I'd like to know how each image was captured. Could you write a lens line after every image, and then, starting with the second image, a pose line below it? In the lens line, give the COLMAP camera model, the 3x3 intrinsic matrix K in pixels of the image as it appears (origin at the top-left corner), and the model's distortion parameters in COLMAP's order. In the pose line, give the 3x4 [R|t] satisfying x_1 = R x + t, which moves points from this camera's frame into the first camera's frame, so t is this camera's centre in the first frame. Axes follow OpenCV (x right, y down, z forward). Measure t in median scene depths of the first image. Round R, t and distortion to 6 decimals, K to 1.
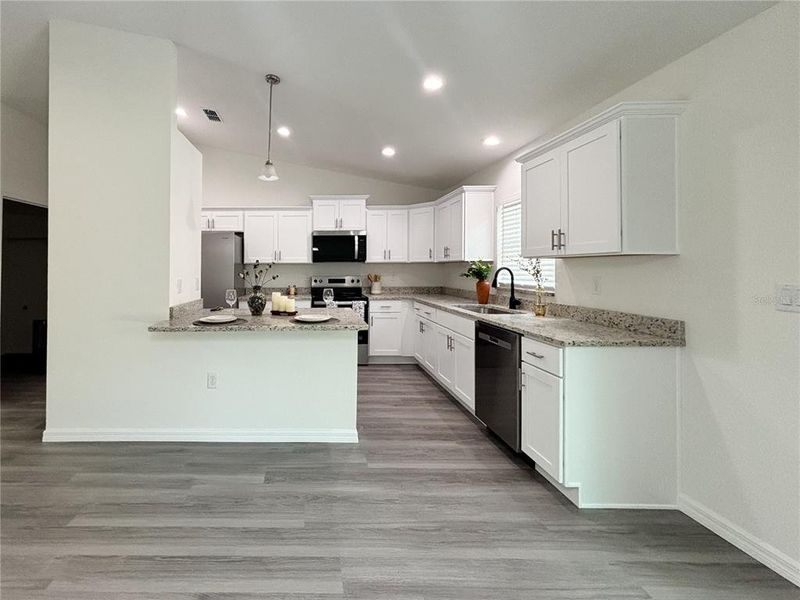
lens RADIAL K [[366.9, 0, 296.0], [0, 366.9, 265.3], [0, 0, 1]] dist [0.001543, 0.000539]
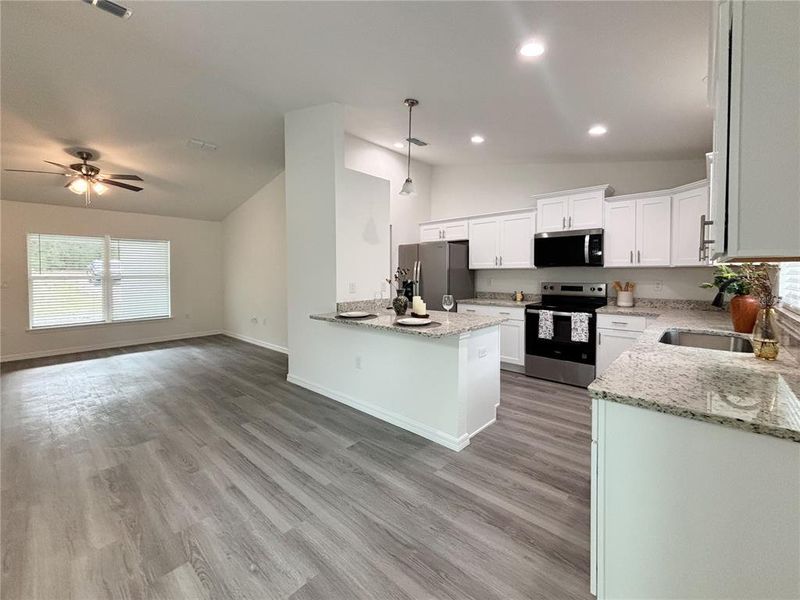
lens RADIAL K [[333.6, 0, 385.4], [0, 333.6, 278.4], [0, 0, 1]] dist [0.008532, -0.000381]
pose [[0.740299, 0.014654, -0.672118, 0.428091], [0.005070, 0.999612, 0.027379, -0.007008], [0.672259, -0.023676, 0.739938, 0.147305]]
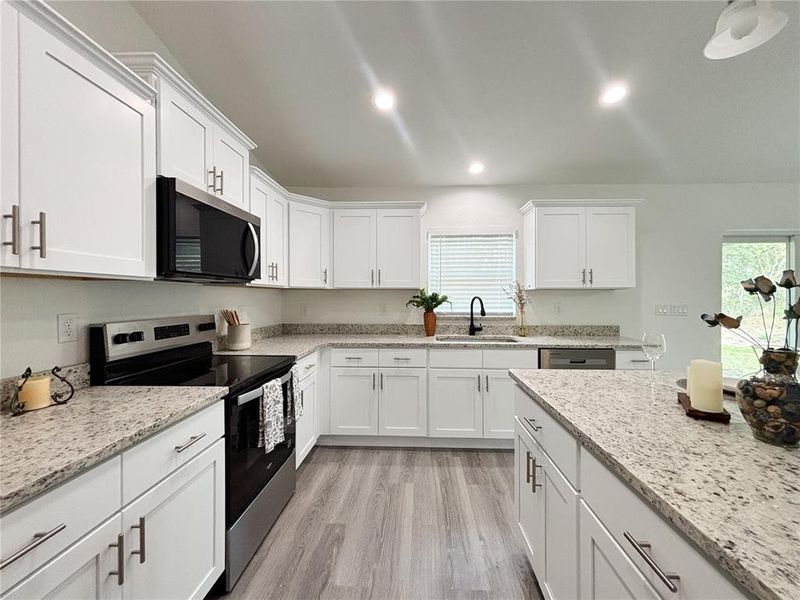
lens RADIAL K [[323.0, 0, 420.1], [0, 323.0, 298.1], [0, 0, 1]] dist [0.001283, 0.000015]
pose [[-0.009747, -0.002400, 0.999950, -0.293775], [-0.008237, 0.999963, 0.002320, 0.008422], [-0.999919, -0.008214, -0.009767, 1.010259]]
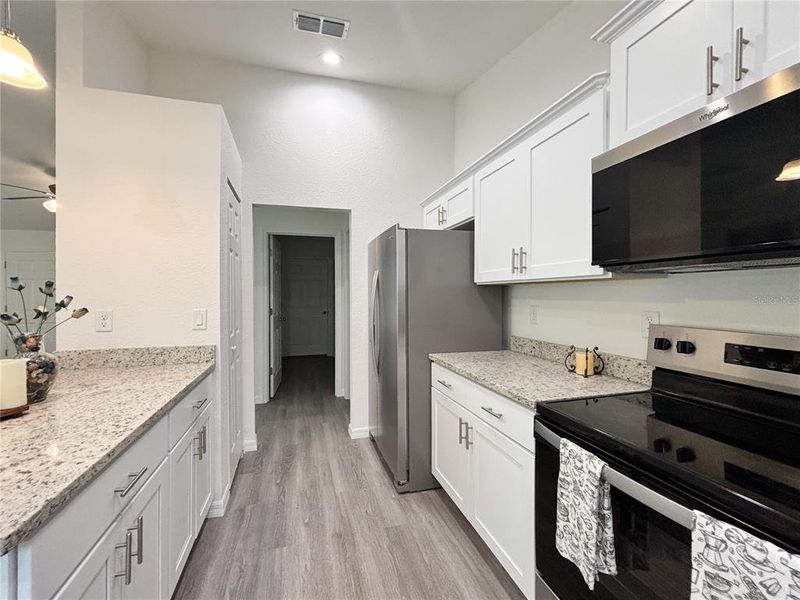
lens RADIAL K [[326.9, 0, 390.1], [0, 326.9, 298.6], [0, 0, 1]] dist [-0.002100, 0.000969]
pose [[0.278891, 0.014286, -0.960217, 0.298823], [0.008110, 0.999819, 0.017231, 0.006028], [0.960289, -0.012593, 0.278724, 1.002908]]
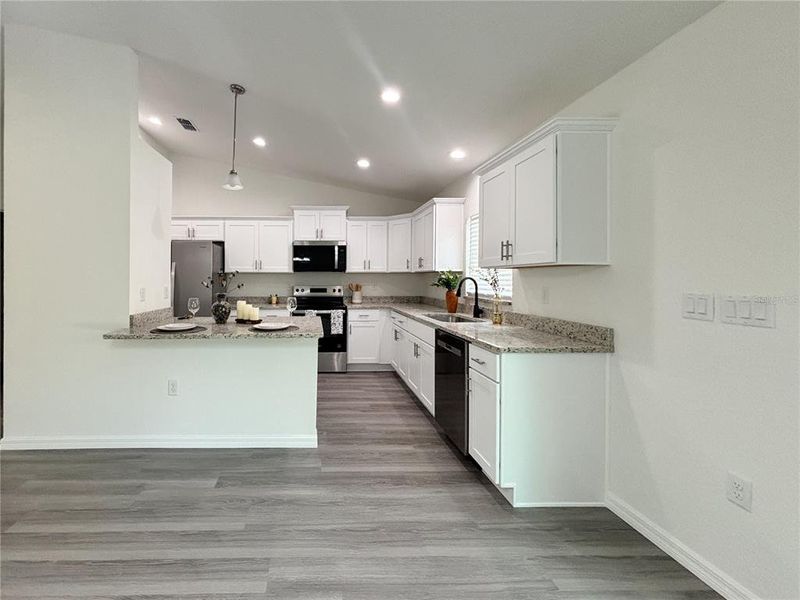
lens RADIAL K [[361.7, 0, 311.9], [0, 361.7, 279.5], [0, 0, 1]] dist [0.001380, 0.000322]
pose [[0.999501, 0.004491, 0.031276, 0.082531], [-0.004850, 0.999923, 0.011415, 0.002183], [-0.031222, -0.011561, 0.999446, -0.002013]]
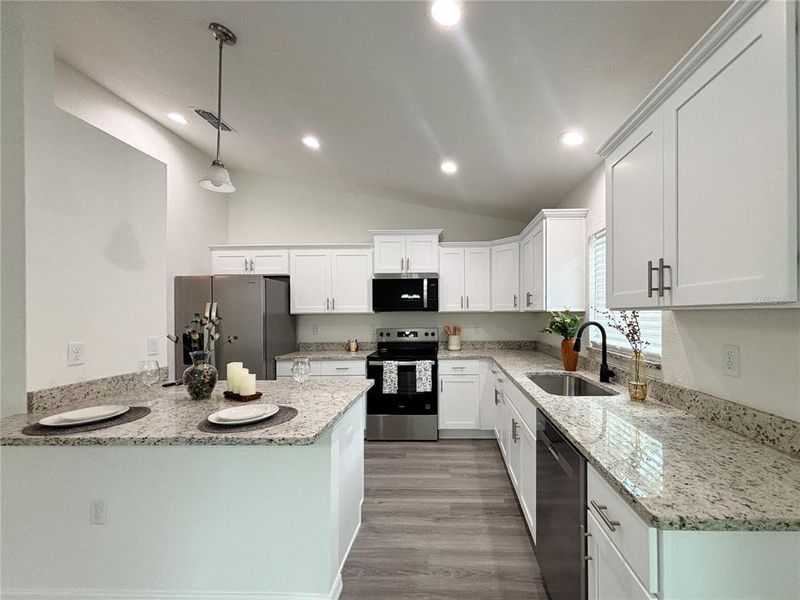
lens RADIAL K [[344.9, 0, 432.6], [0, 344.9, 311.7], [0, 0, 1]] dist [0.000166, -0.000417]
pose [[0.999939, -0.003643, -0.010442, 0.236766], [0.003682, 0.999986, 0.003754, -0.014483], [0.010429, -0.003792, 0.999938, 0.300103]]
